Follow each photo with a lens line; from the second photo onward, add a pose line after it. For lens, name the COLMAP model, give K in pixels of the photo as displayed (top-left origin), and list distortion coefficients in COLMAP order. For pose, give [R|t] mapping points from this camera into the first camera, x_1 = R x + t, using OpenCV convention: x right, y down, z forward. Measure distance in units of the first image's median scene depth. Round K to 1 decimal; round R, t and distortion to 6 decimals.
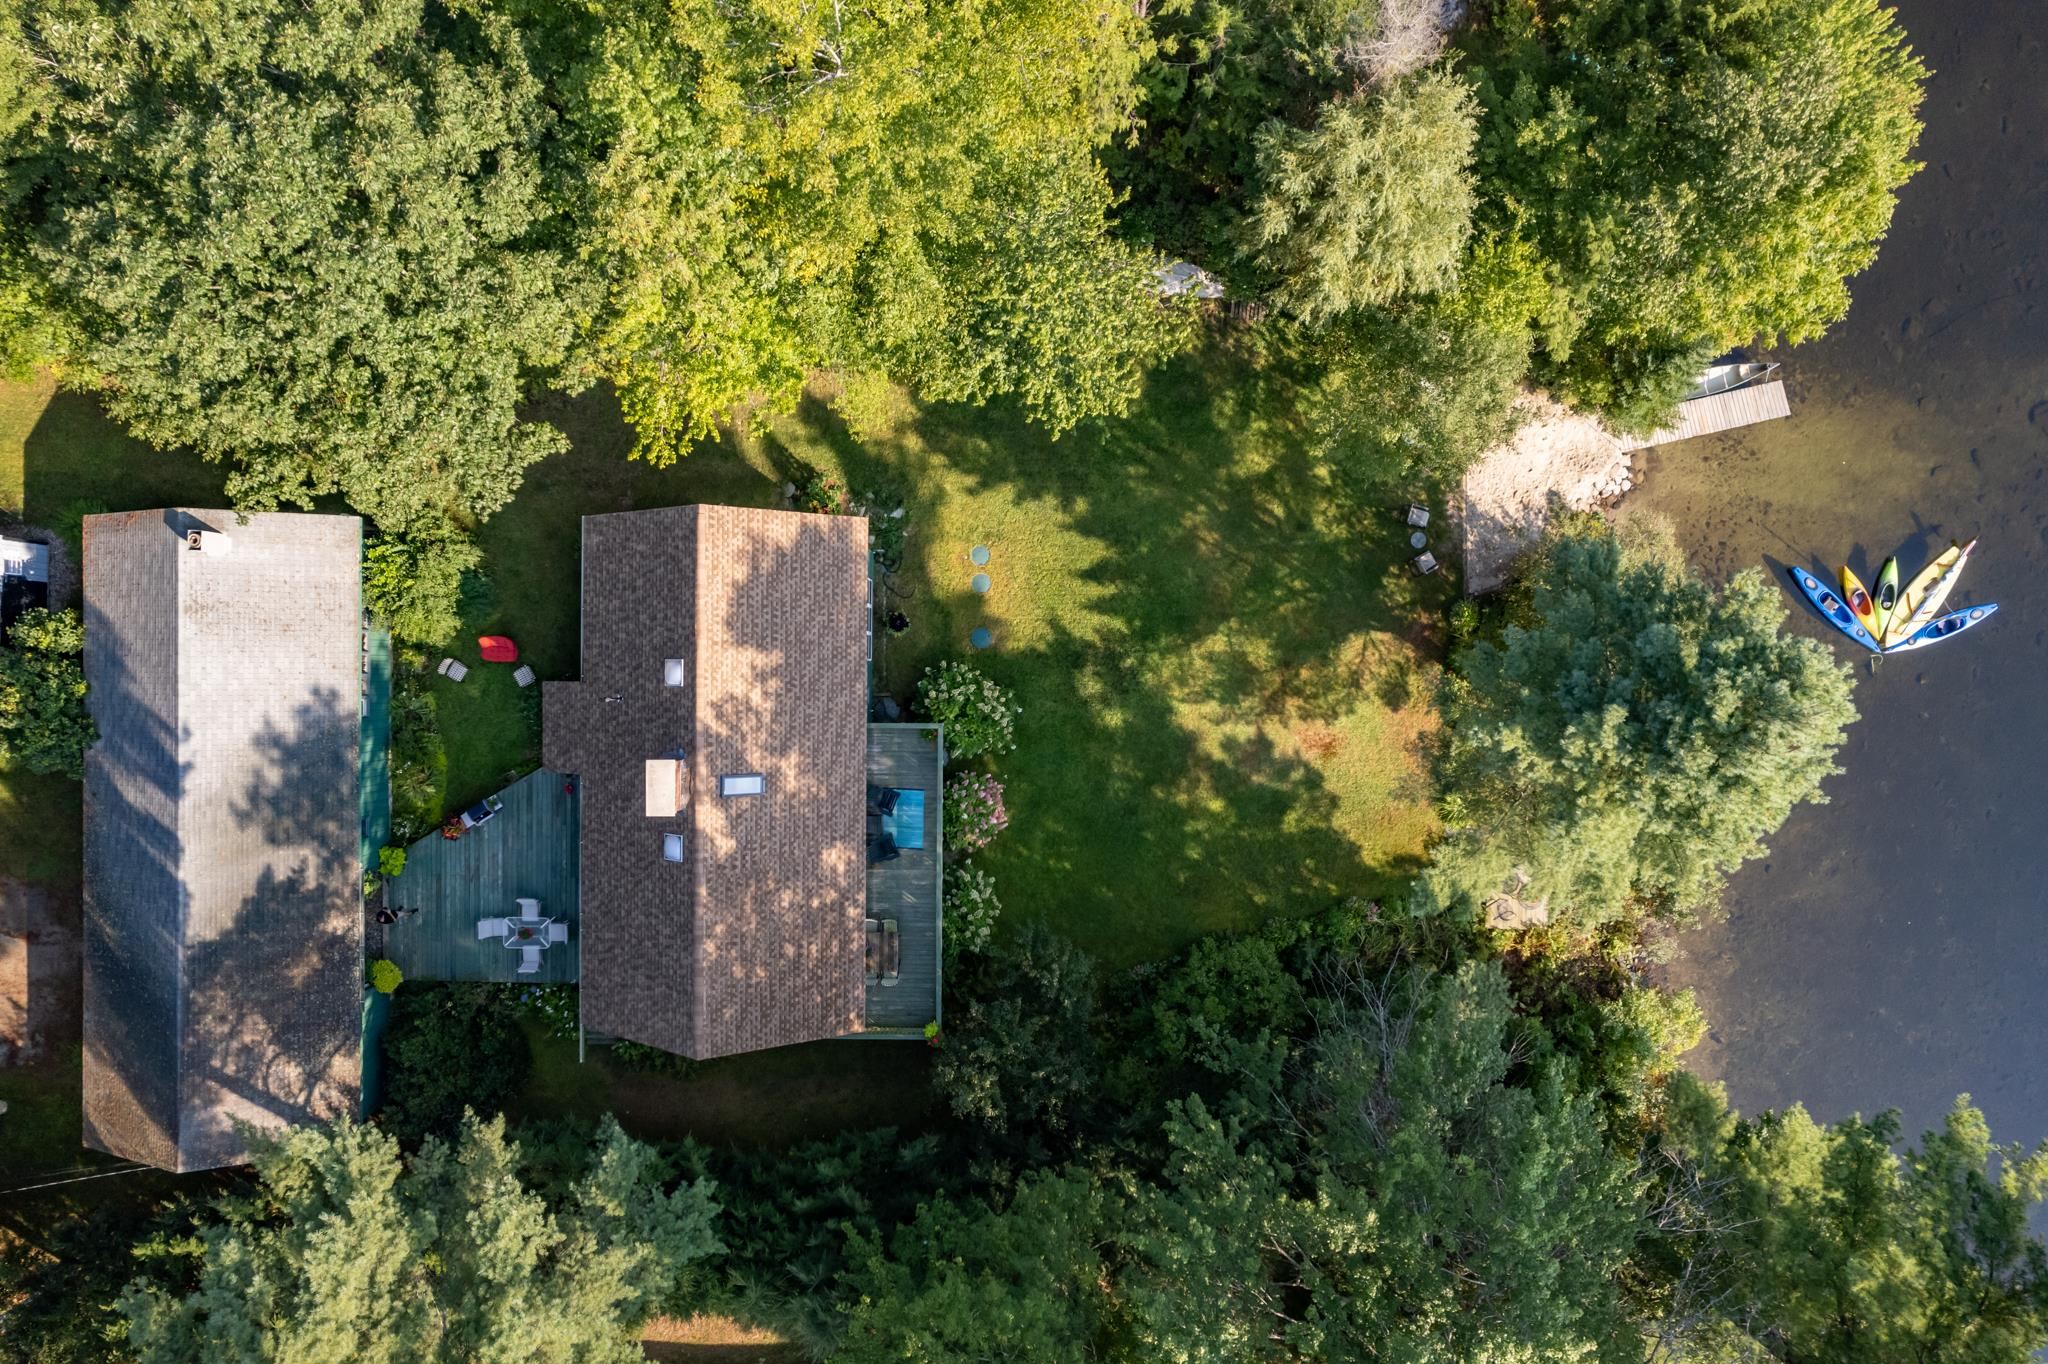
lens RADIAL K [[1386.4, 0, 1024.0], [0, 1386.4, 682.0], [0, 0, 1]] dist [-0.088357, 0.077317]
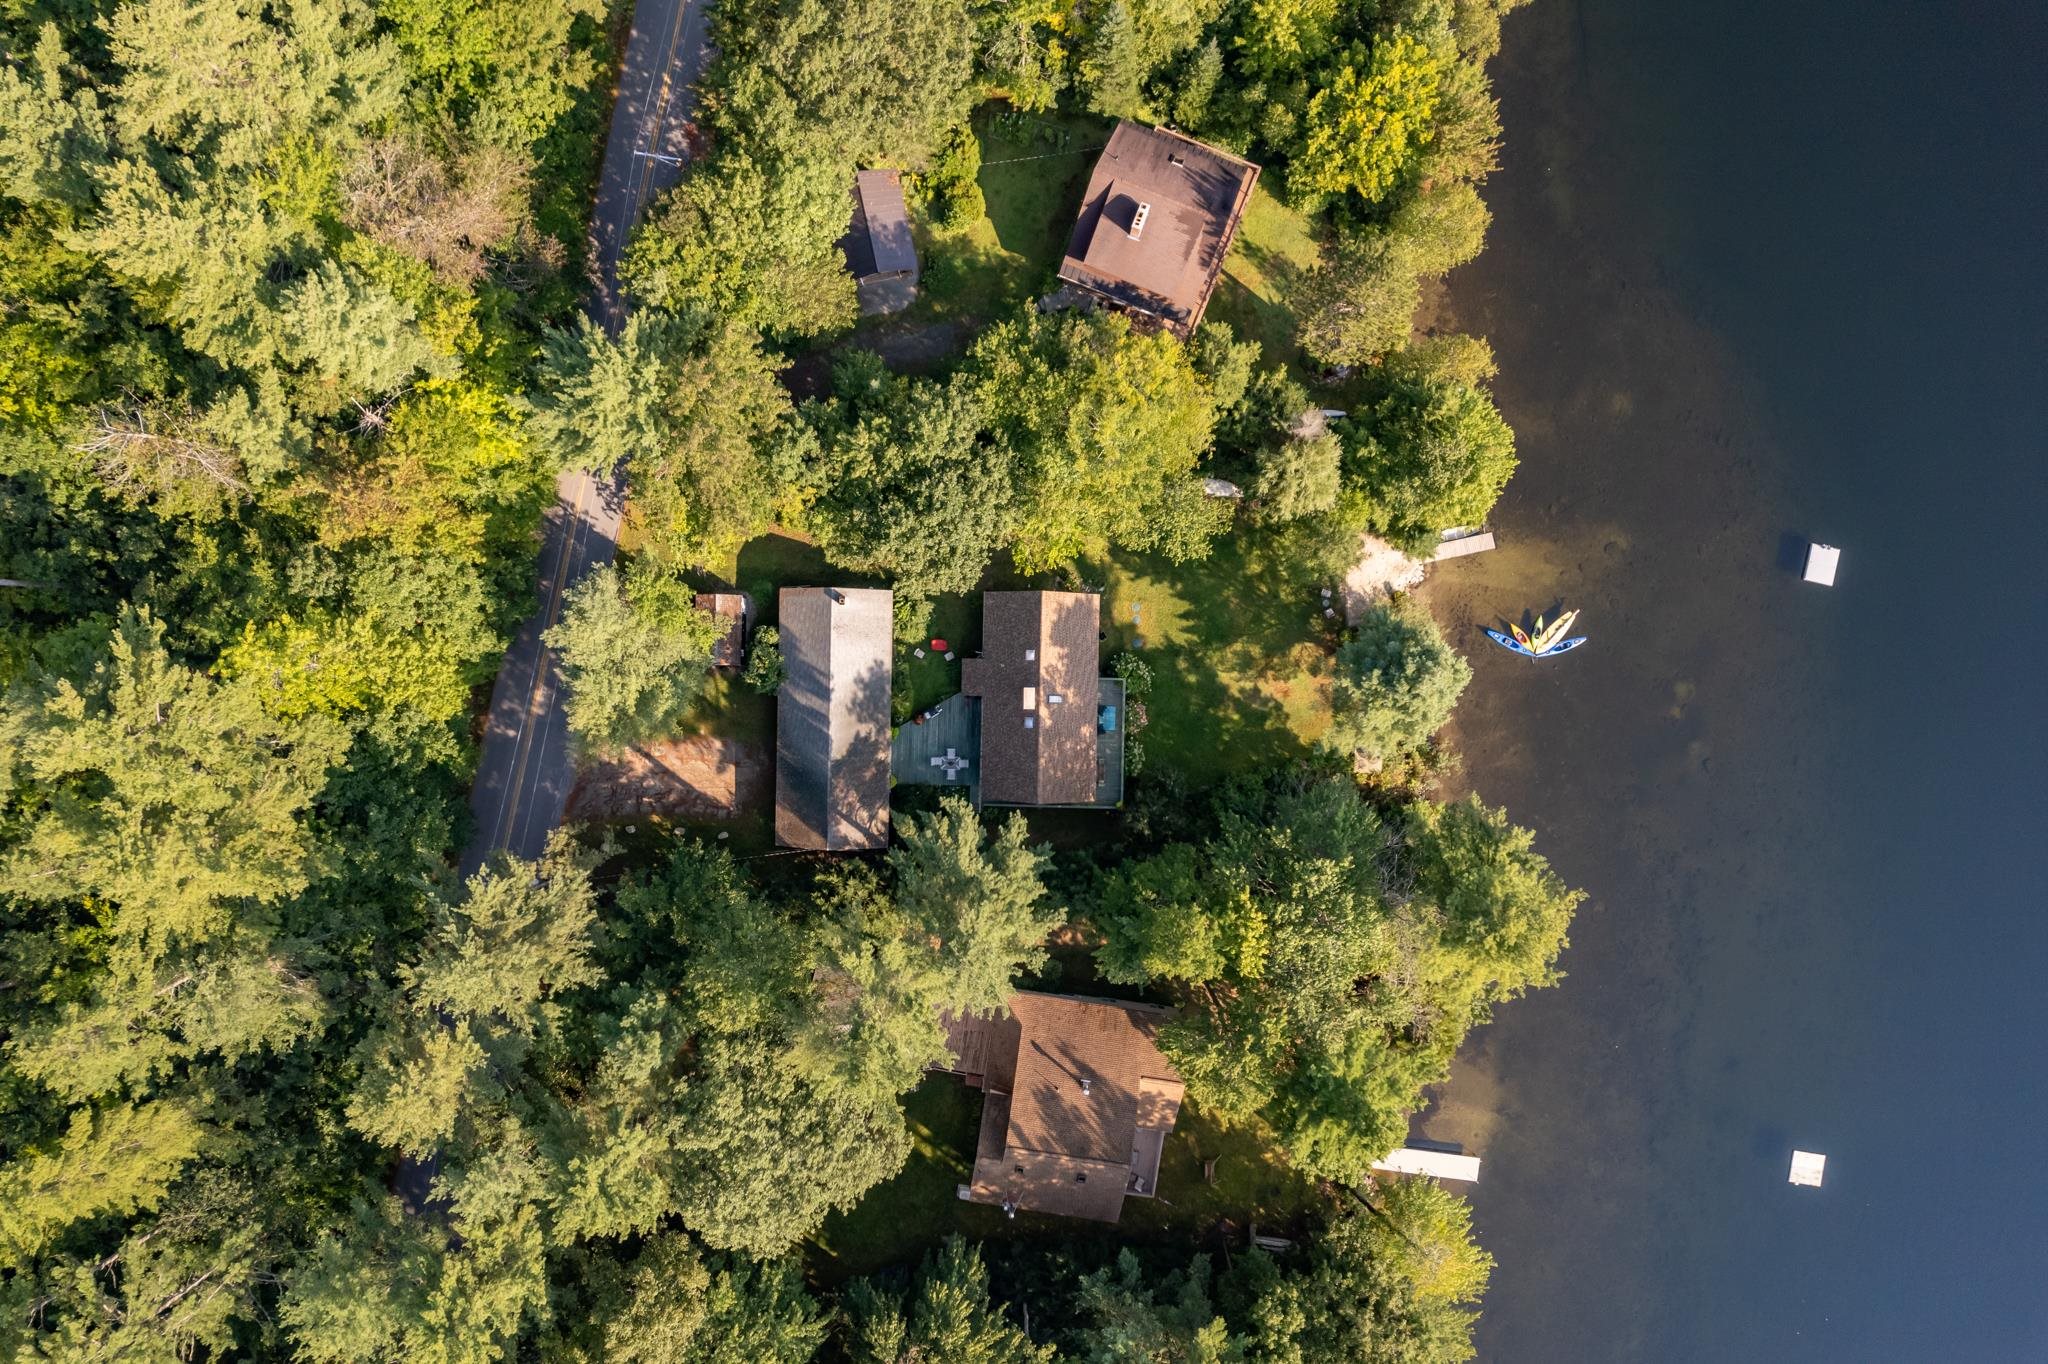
lens RADIAL K [[1351.9, 0, 1024.0], [0, 1351.9, 682.0], [0, 0, 1]] dist [-0.057581, -0.002395]
pose [[0.999903, 0.012830, -0.005357, -0.227418], [-0.012838, 0.999916, -0.001551, 0.043328], [0.005337, 0.001620, 0.999984, -1.399903]]
